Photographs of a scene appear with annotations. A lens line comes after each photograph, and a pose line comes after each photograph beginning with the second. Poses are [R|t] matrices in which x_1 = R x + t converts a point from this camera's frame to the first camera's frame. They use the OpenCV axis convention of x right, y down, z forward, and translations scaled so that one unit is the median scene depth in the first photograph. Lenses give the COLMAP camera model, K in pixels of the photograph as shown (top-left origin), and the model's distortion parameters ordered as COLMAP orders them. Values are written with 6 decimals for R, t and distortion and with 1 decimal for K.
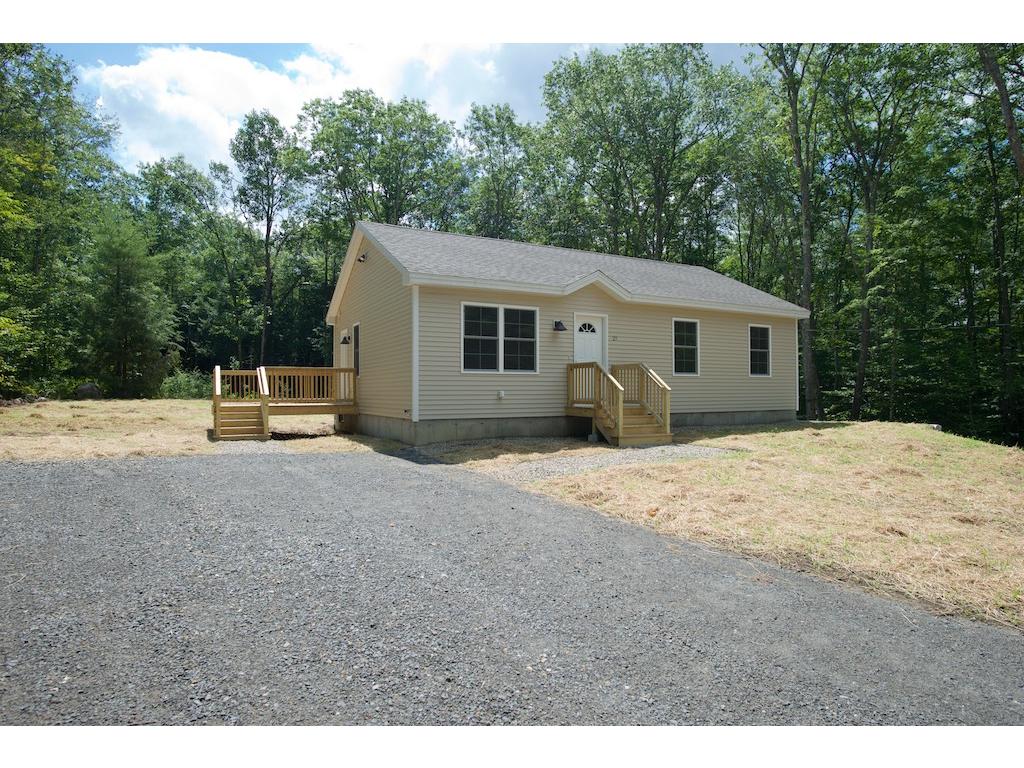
lens RADIAL K [[597.6, 0, 508.7], [0, 597.6, 384.9], [0, 0, 1]] dist [-0.048264, 0.019983]
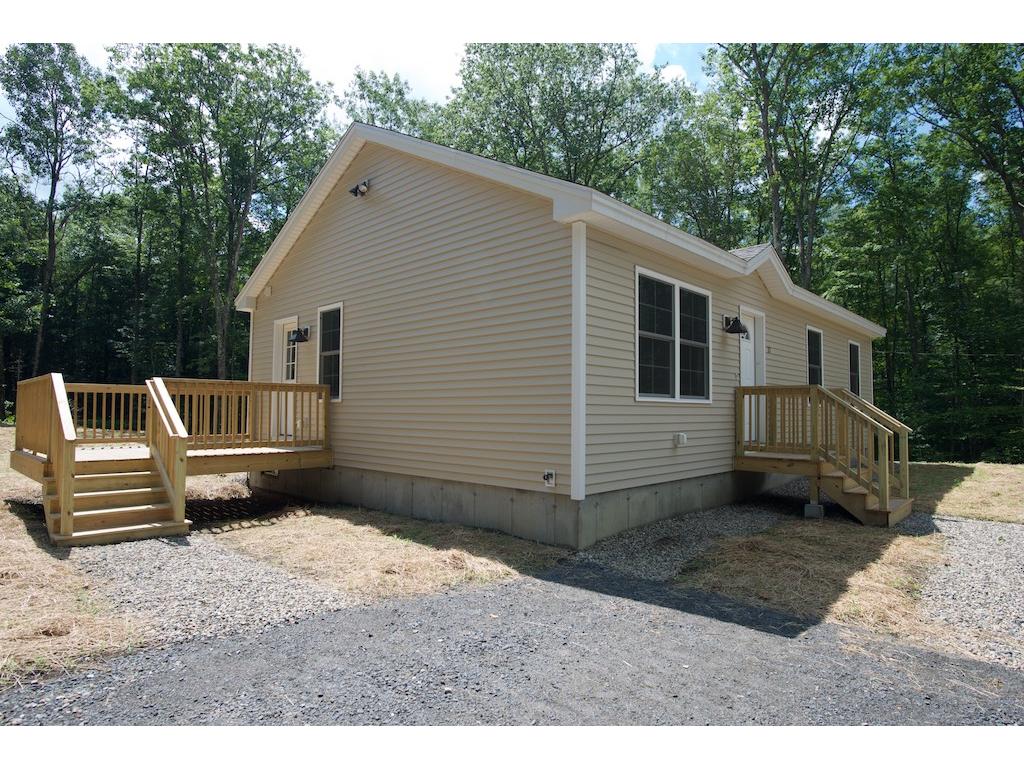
lens RADIAL K [[597.6, 0, 508.7], [0, 597.6, 384.9], [0, 0, 1]] dist [-0.048264, 0.019983]
pose [[0.947868, 0.024752, 0.317699, -0.307259], [-0.013911, 0.999242, -0.036345, -0.011145], [-0.318358, 0.030031, 0.947495, 0.466247]]
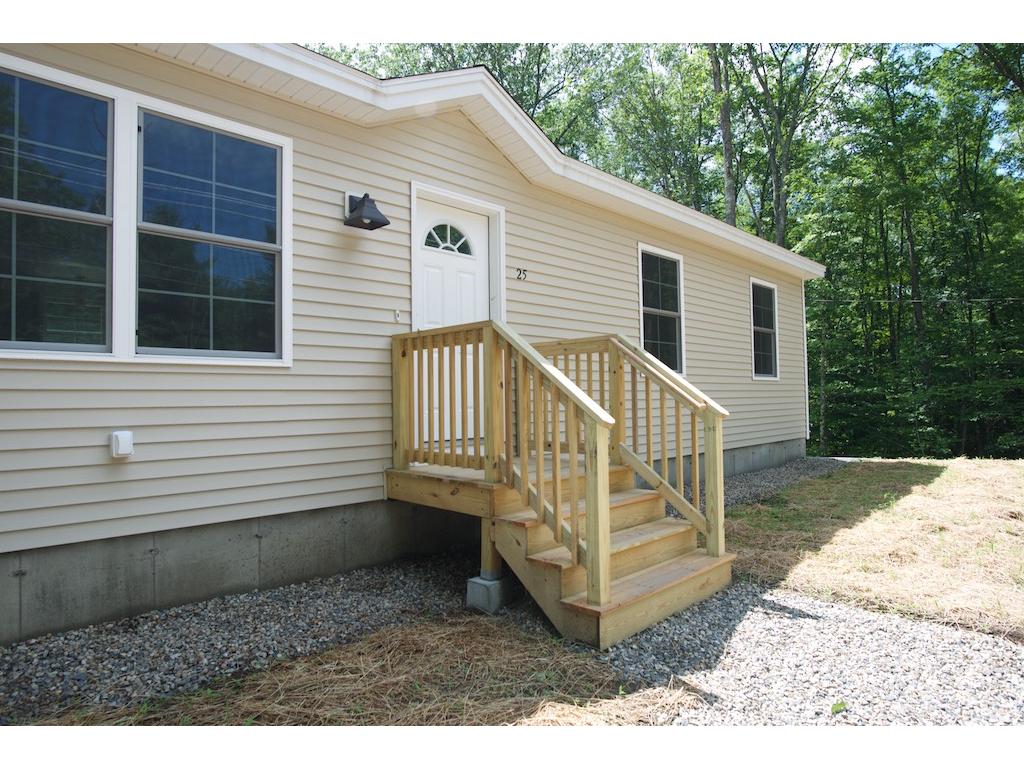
lens RADIAL K [[597.6, 0, 508.7], [0, 597.6, 384.9], [0, 0, 1]] dist [-0.048264, 0.019983]
pose [[0.961661, -0.005870, 0.274179, 0.067693], [0.011139, 0.999782, -0.017667, -0.002546], [-0.274016, 0.020044, 0.961516, 0.644771]]
